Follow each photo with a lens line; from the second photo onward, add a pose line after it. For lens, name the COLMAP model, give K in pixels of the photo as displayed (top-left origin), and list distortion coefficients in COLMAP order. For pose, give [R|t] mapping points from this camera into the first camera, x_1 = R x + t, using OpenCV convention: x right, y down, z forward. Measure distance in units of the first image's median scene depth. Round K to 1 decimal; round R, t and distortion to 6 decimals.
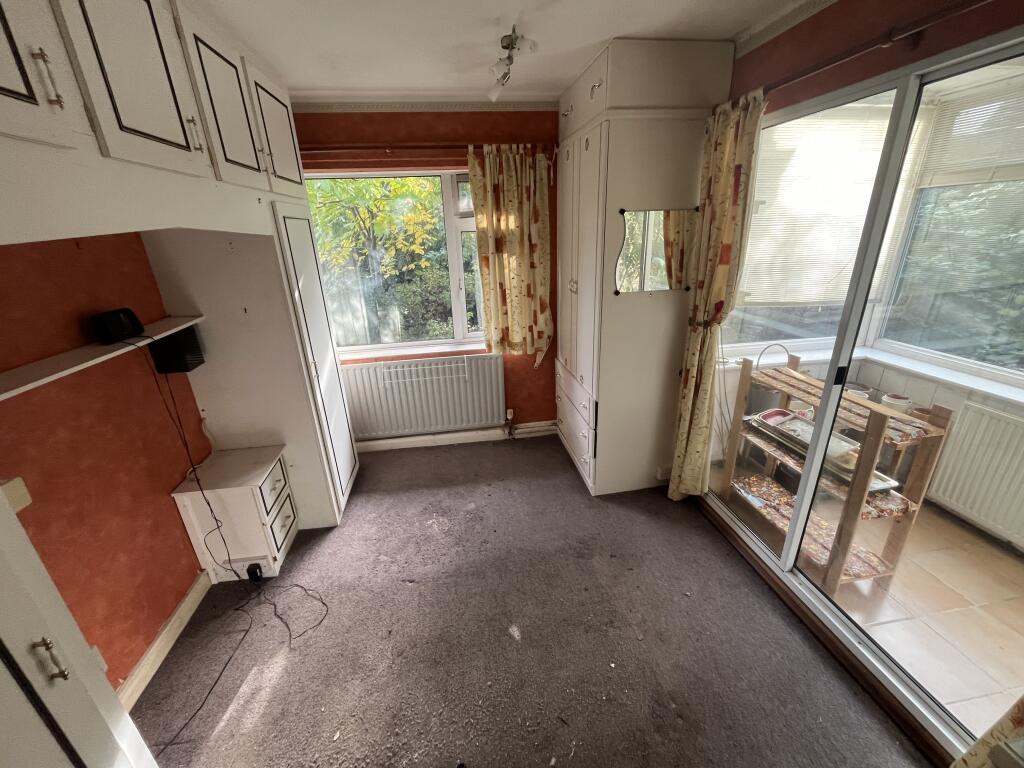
lens RADIAL K [[418.3, 0, 511.0], [0, 418.3, 385.2], [0, 0, 1]] dist [-0.001299, -0.000204]
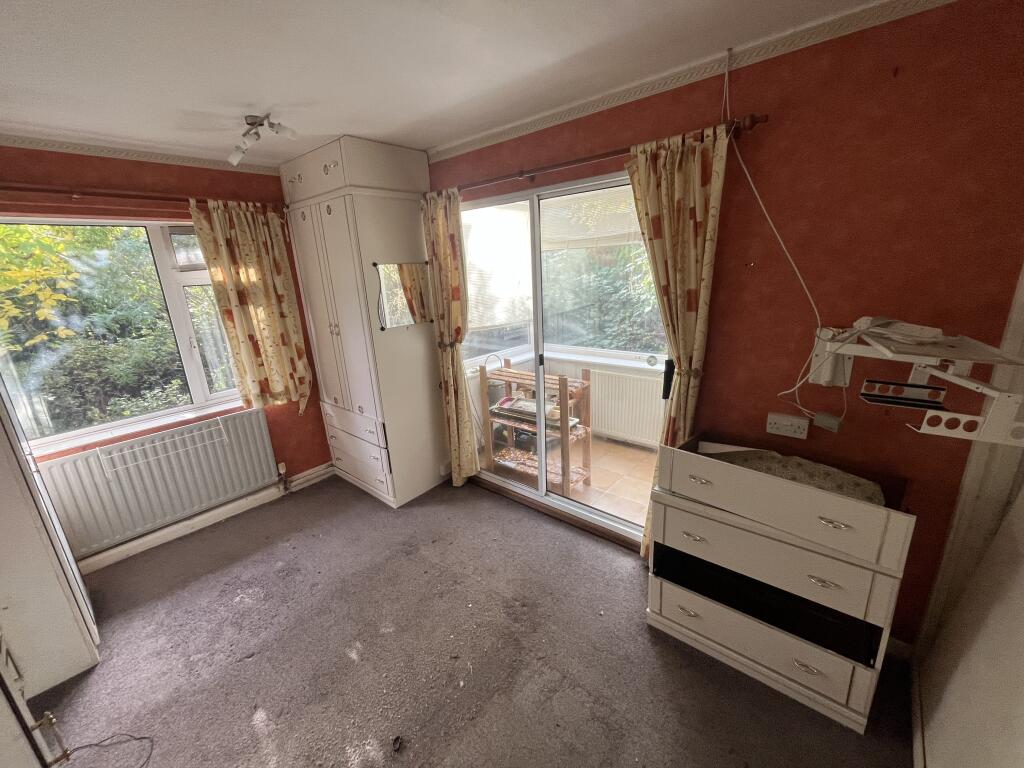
lens RADIAL K [[418.3, 0, 512.9], [0, 418.3, 385.2], [0, 0, 1]] dist [-0.001299, -0.000204]
pose [[0.756469, -0.180394, 0.628660, -0.224753], [0.251058, 0.967664, -0.024428, 0.054303], [-0.603925, 0.176309, 0.777297, -0.126806]]
